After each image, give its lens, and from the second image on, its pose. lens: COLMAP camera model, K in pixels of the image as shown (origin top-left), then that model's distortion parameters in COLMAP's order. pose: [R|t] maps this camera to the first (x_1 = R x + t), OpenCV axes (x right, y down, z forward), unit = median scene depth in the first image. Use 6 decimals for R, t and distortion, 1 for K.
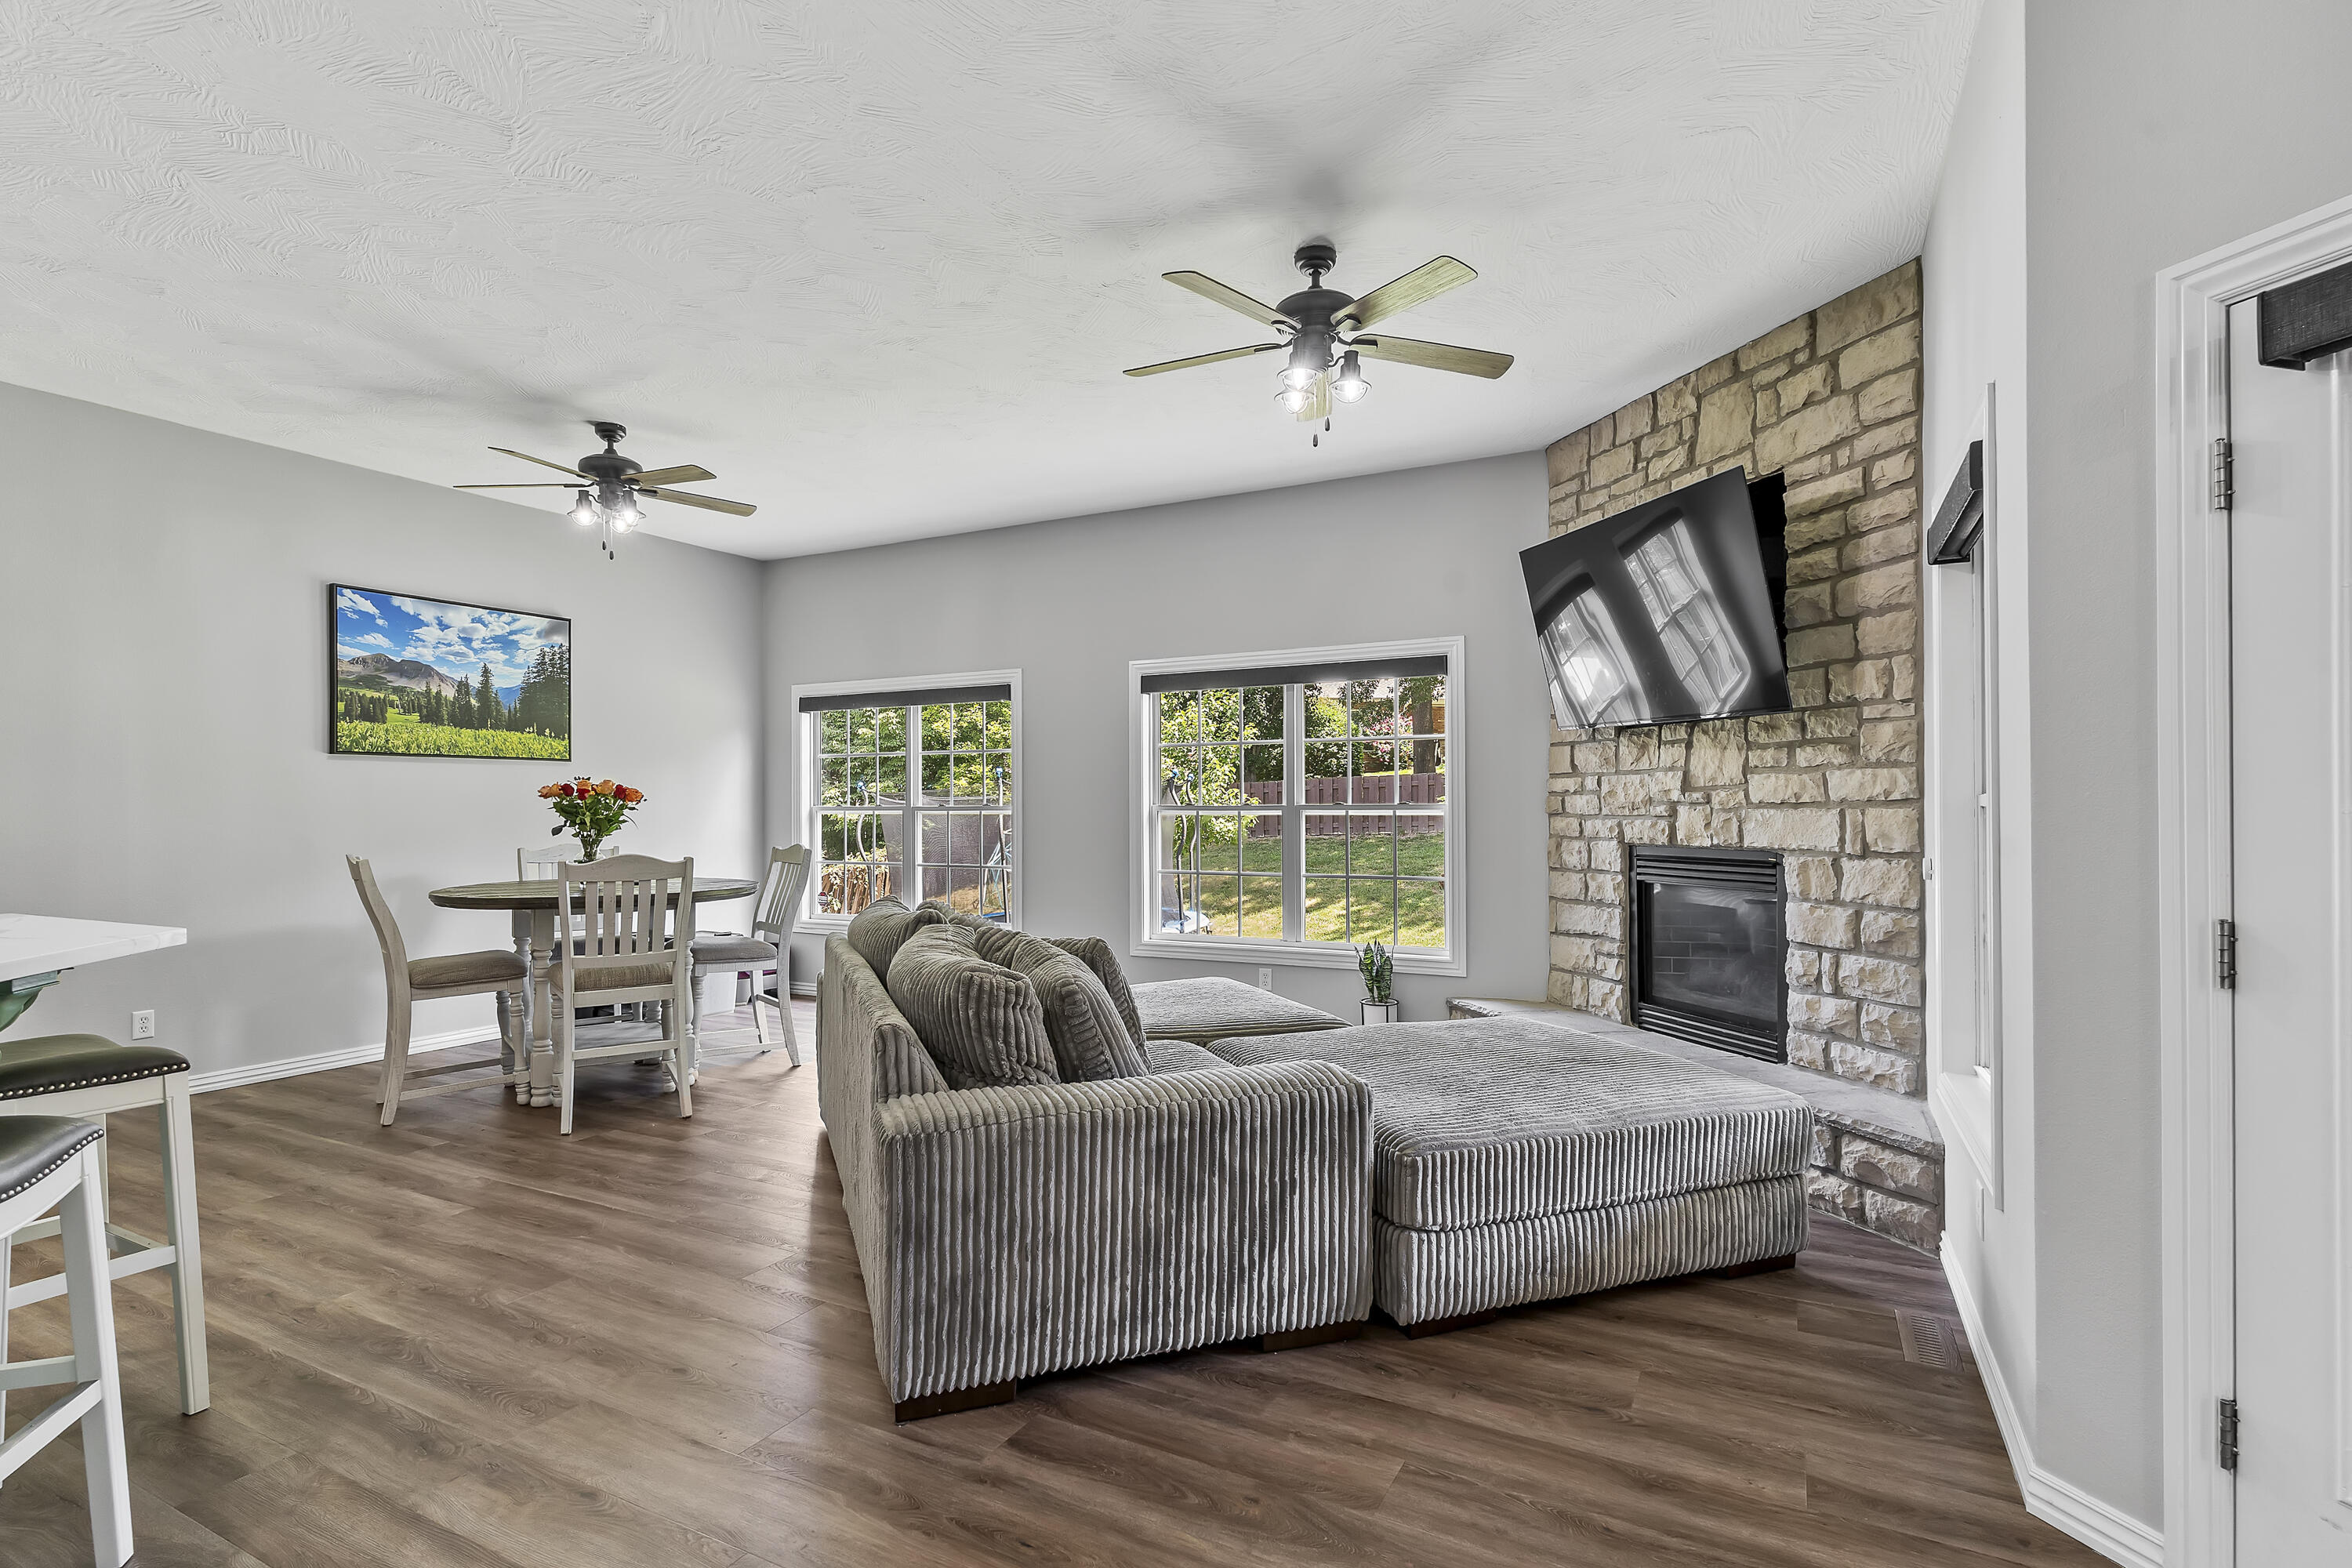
lens RADIAL K [[1137.2, 0, 1182.5], [0, 1137.2, 793.3], [0, 0, 1]] dist [-0.001296, -0.001600]
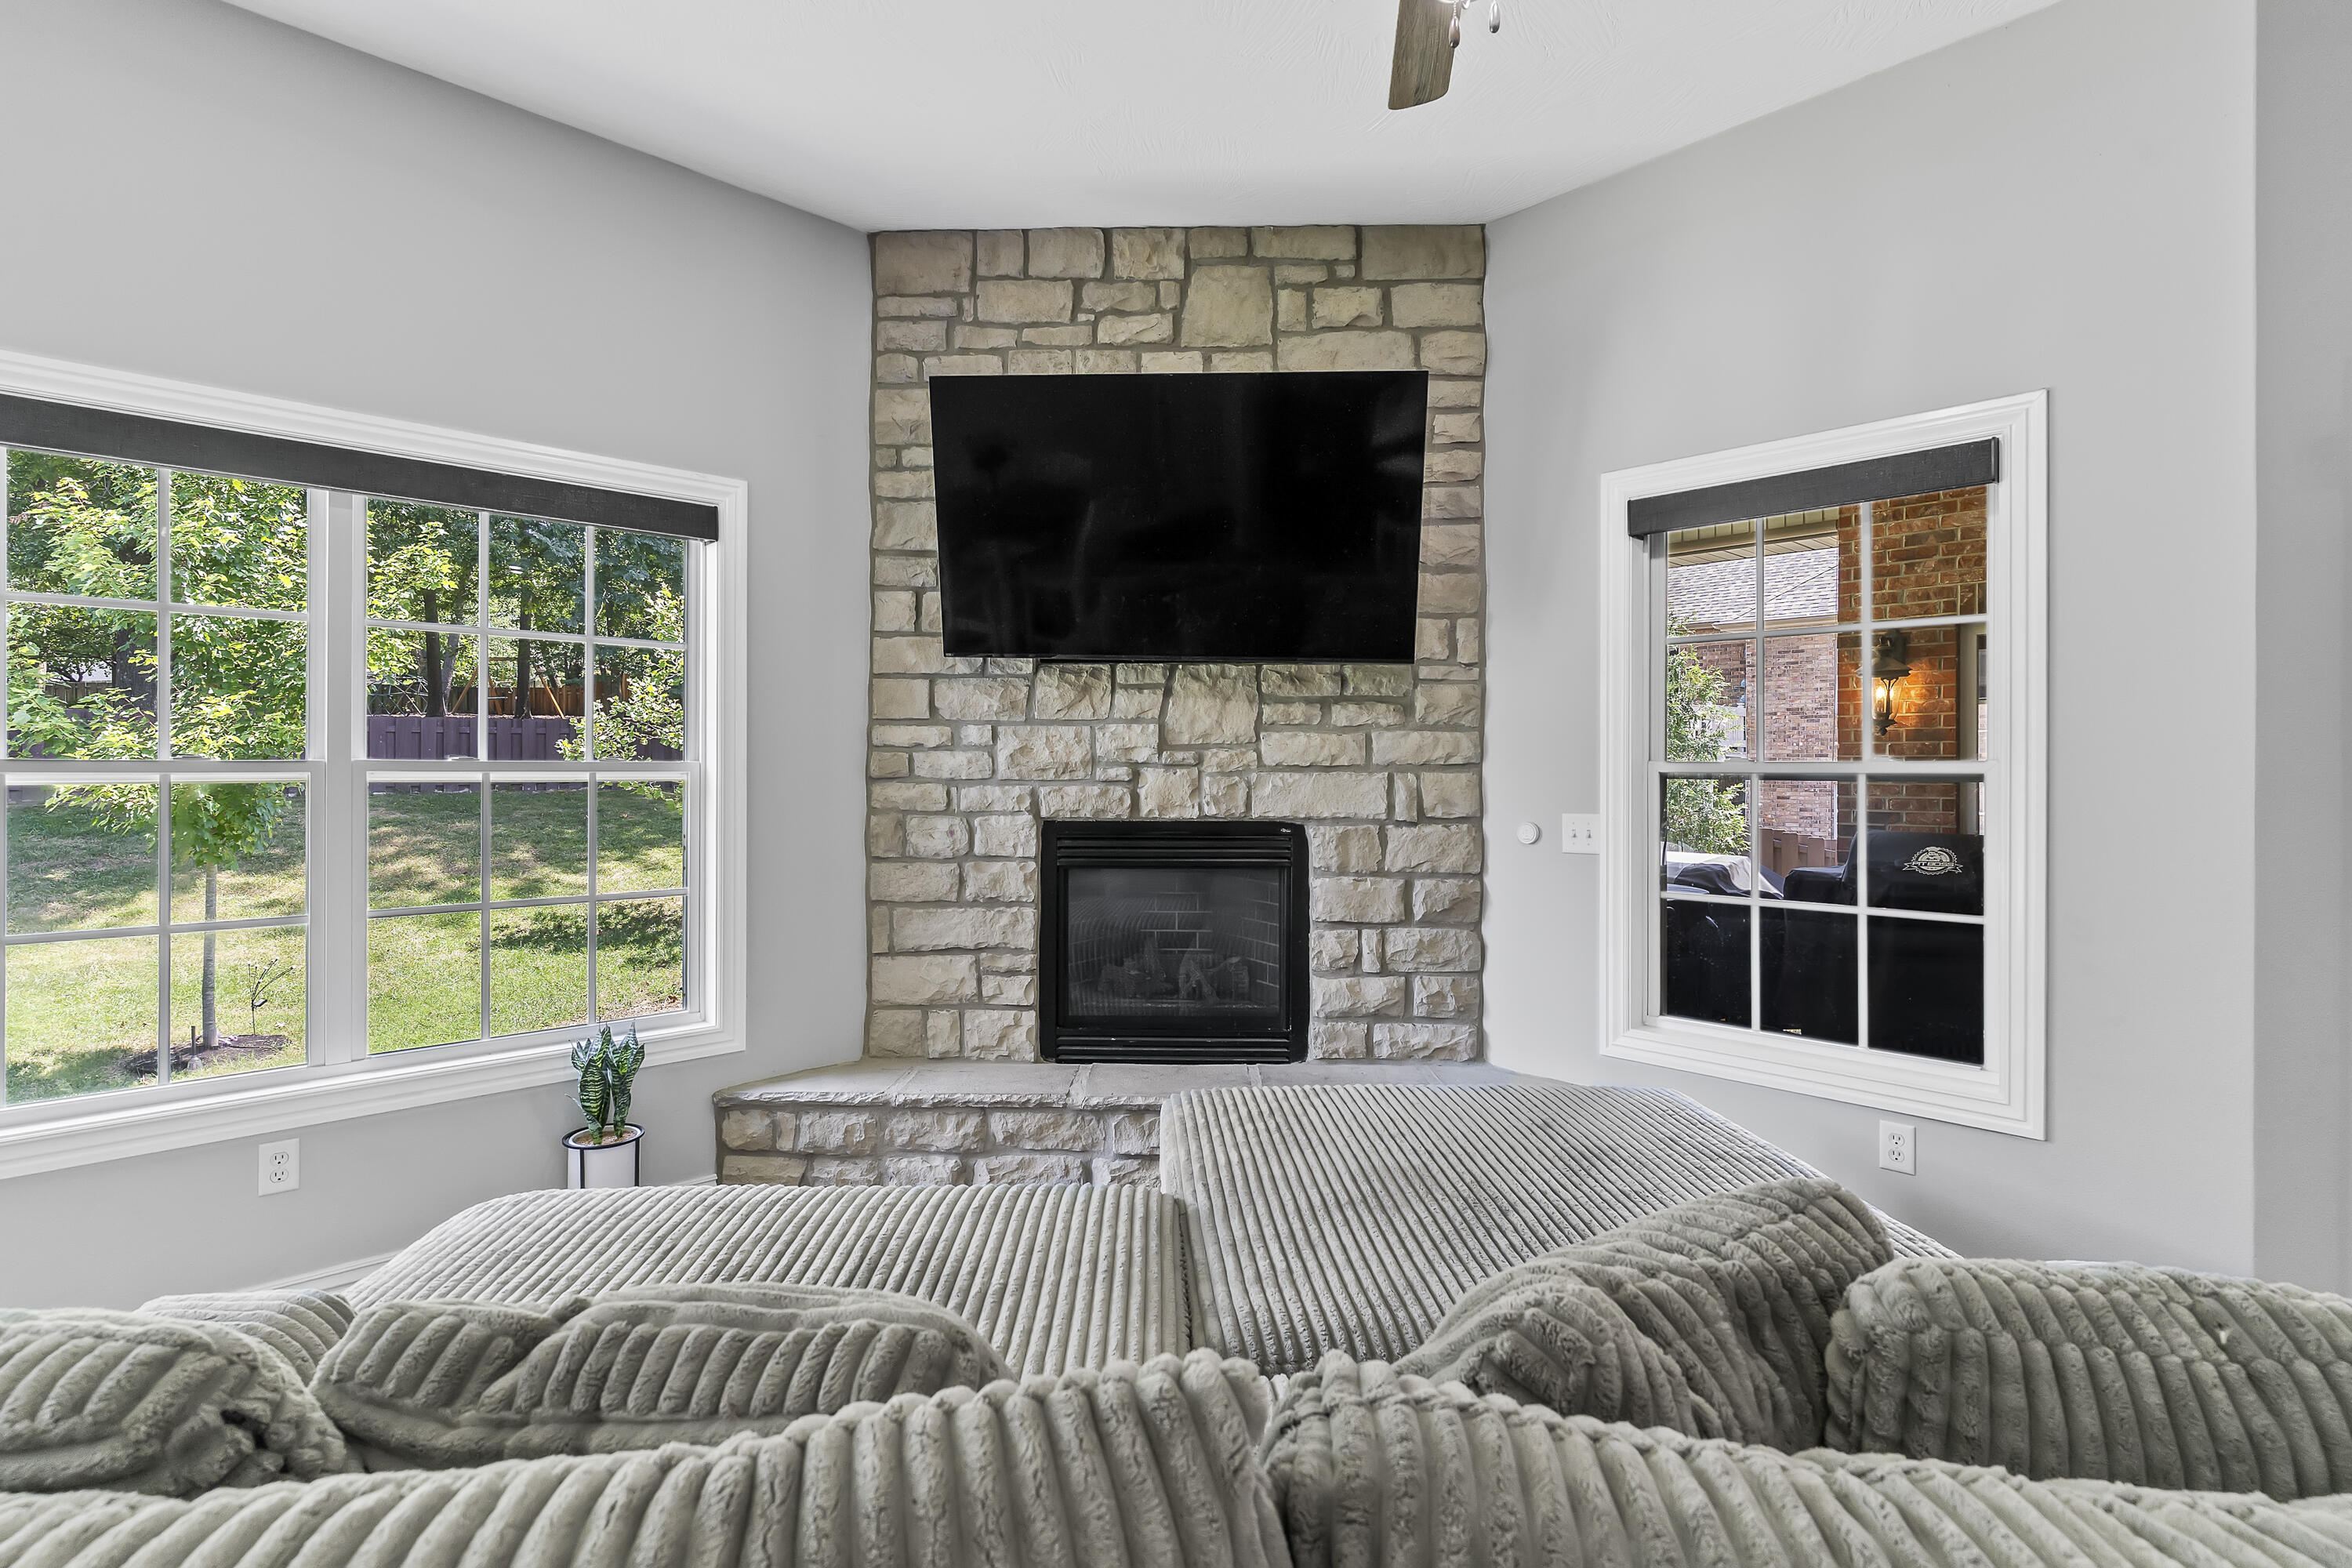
lens RADIAL K [[1141.6, 0, 1178.4], [0, 1141.6, 758.6], [0, 0, 1]] dist [-0.001091, -0.000135]
pose [[0.320616, 0.009004, 0.947166, -0.344815], [-0.017335, 0.999843, -0.003637, 0.007789], [-0.947051, -0.015254, 0.320722, 0.815155]]
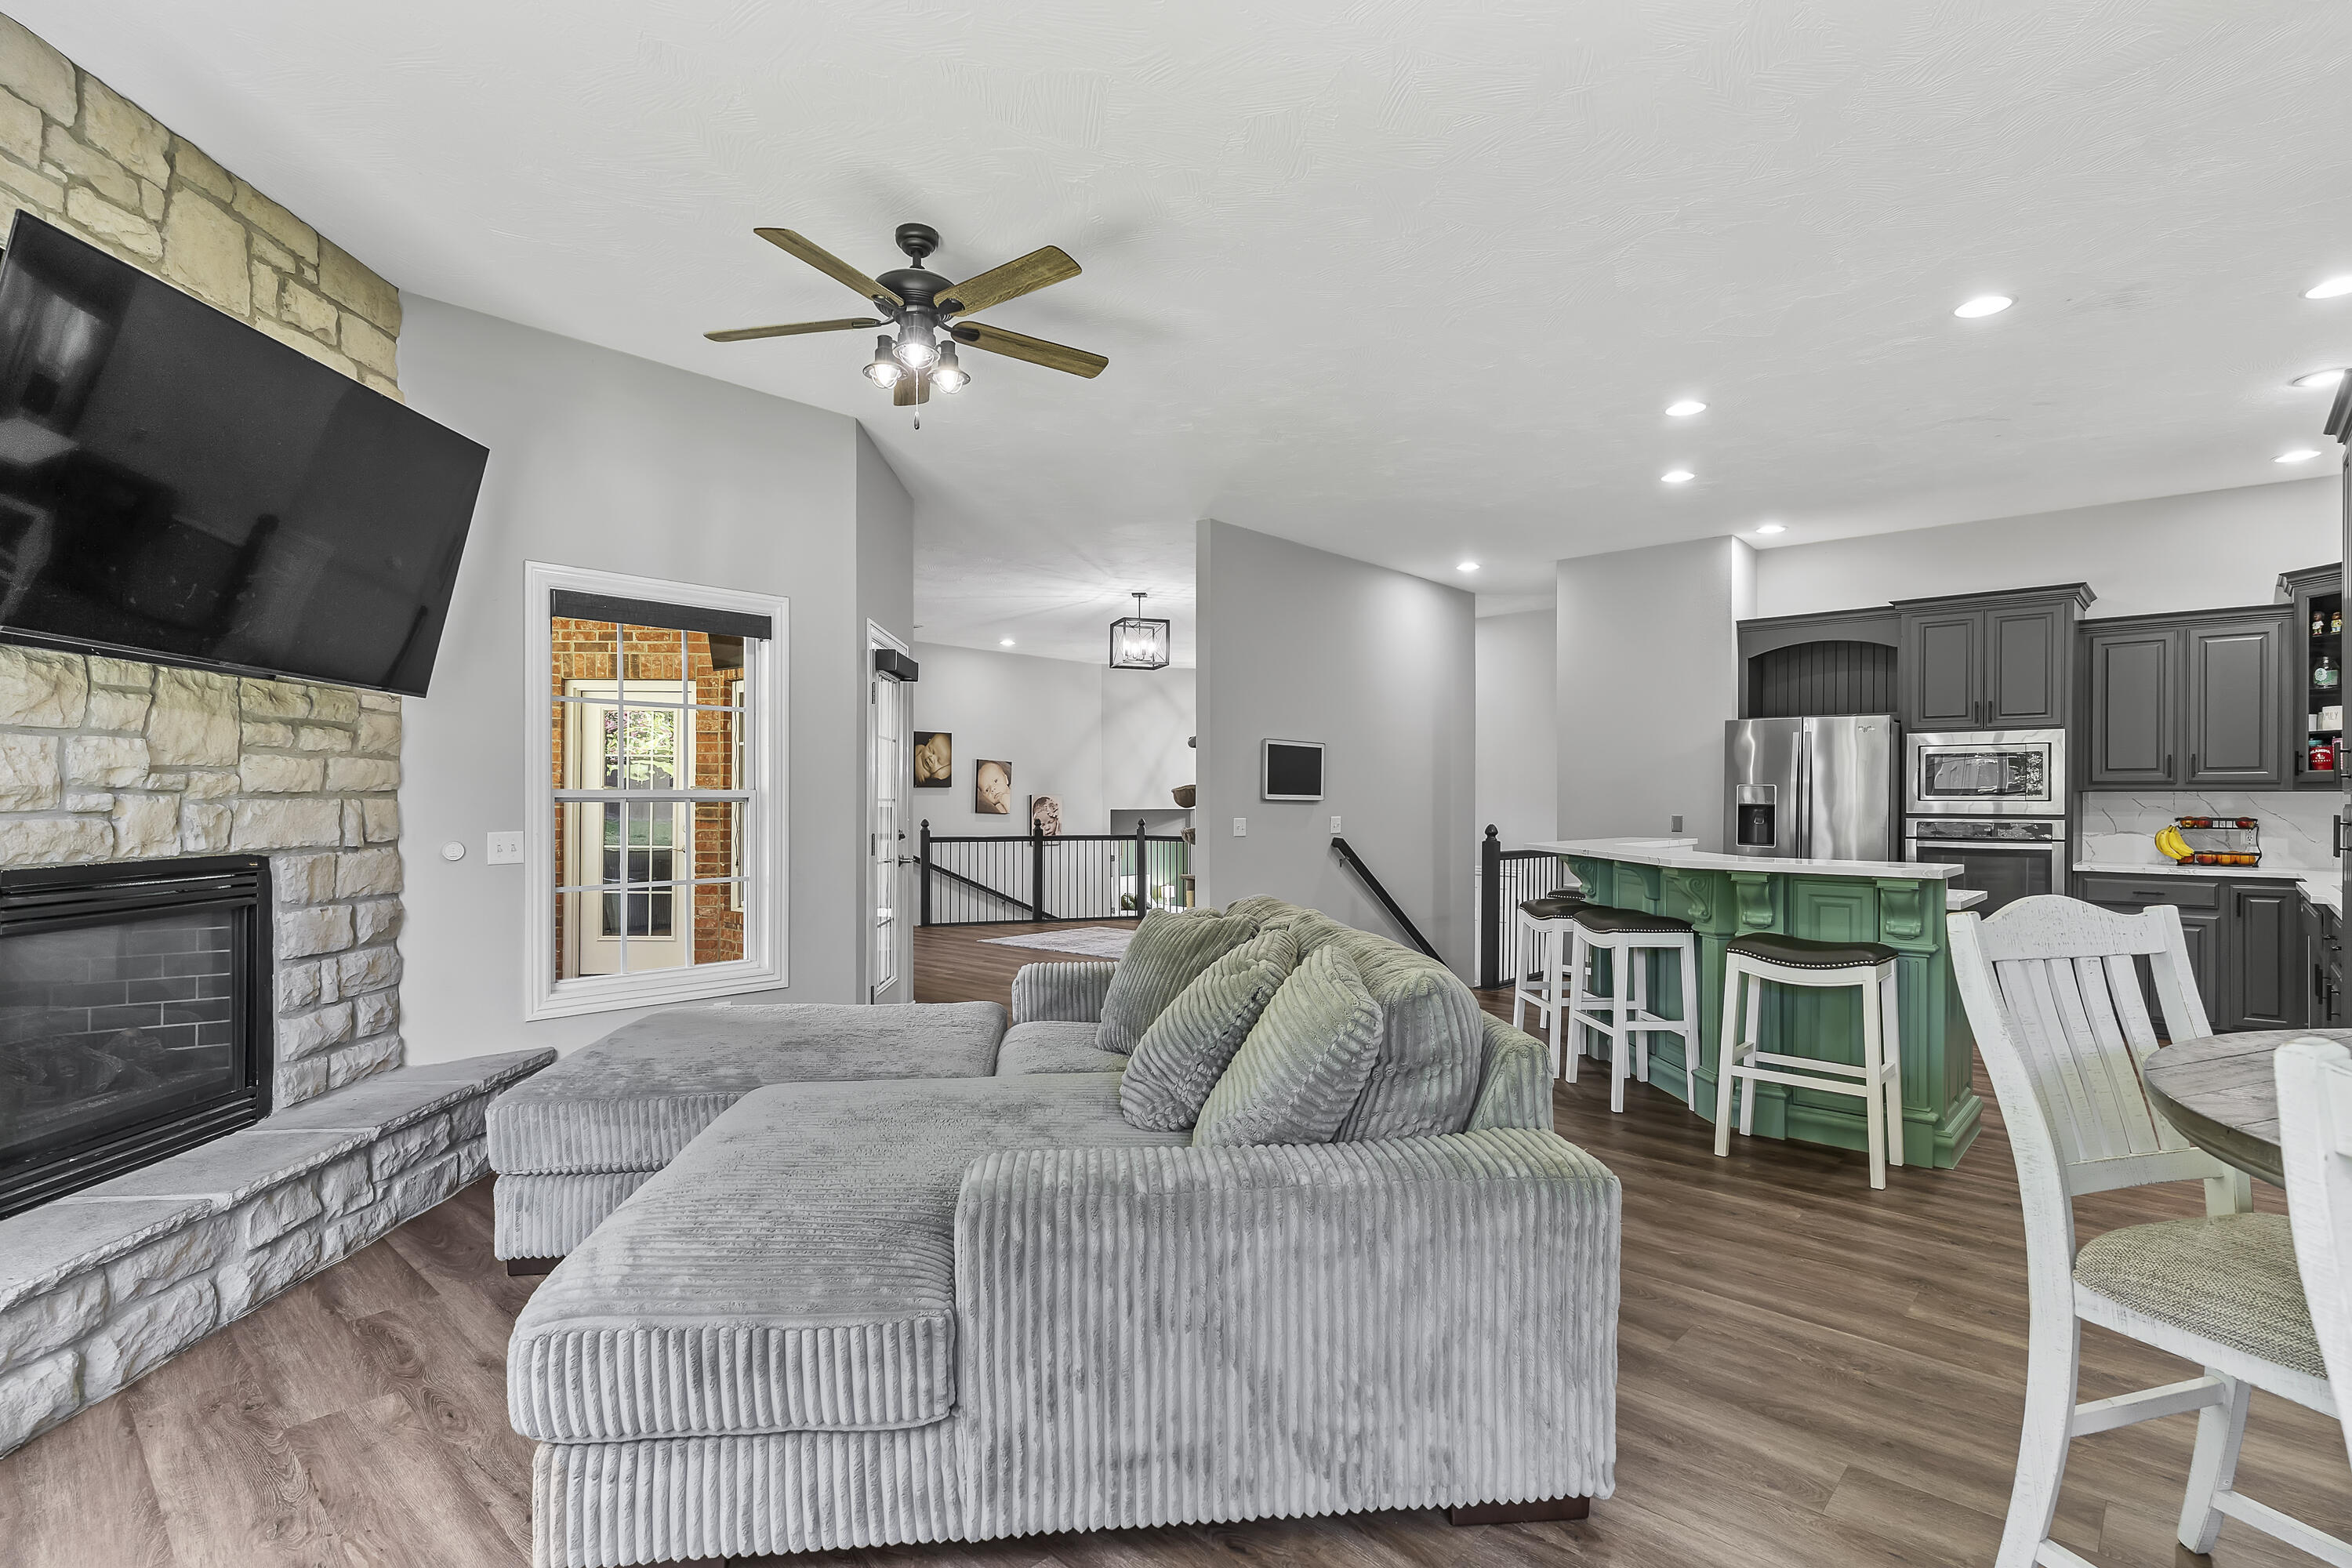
lens RADIAL K [[1137.2, 0, 1182.5], [0, 1137.2, 793.3], [0, 0, 1]] dist [-0.001296, -0.001600]
pose [[-0.967544, 0.004901, 0.252655, -0.303767], [0.000211, 0.999827, -0.018586, 0.024605], [-0.252703, -0.017930, -0.967378, 1.629087]]
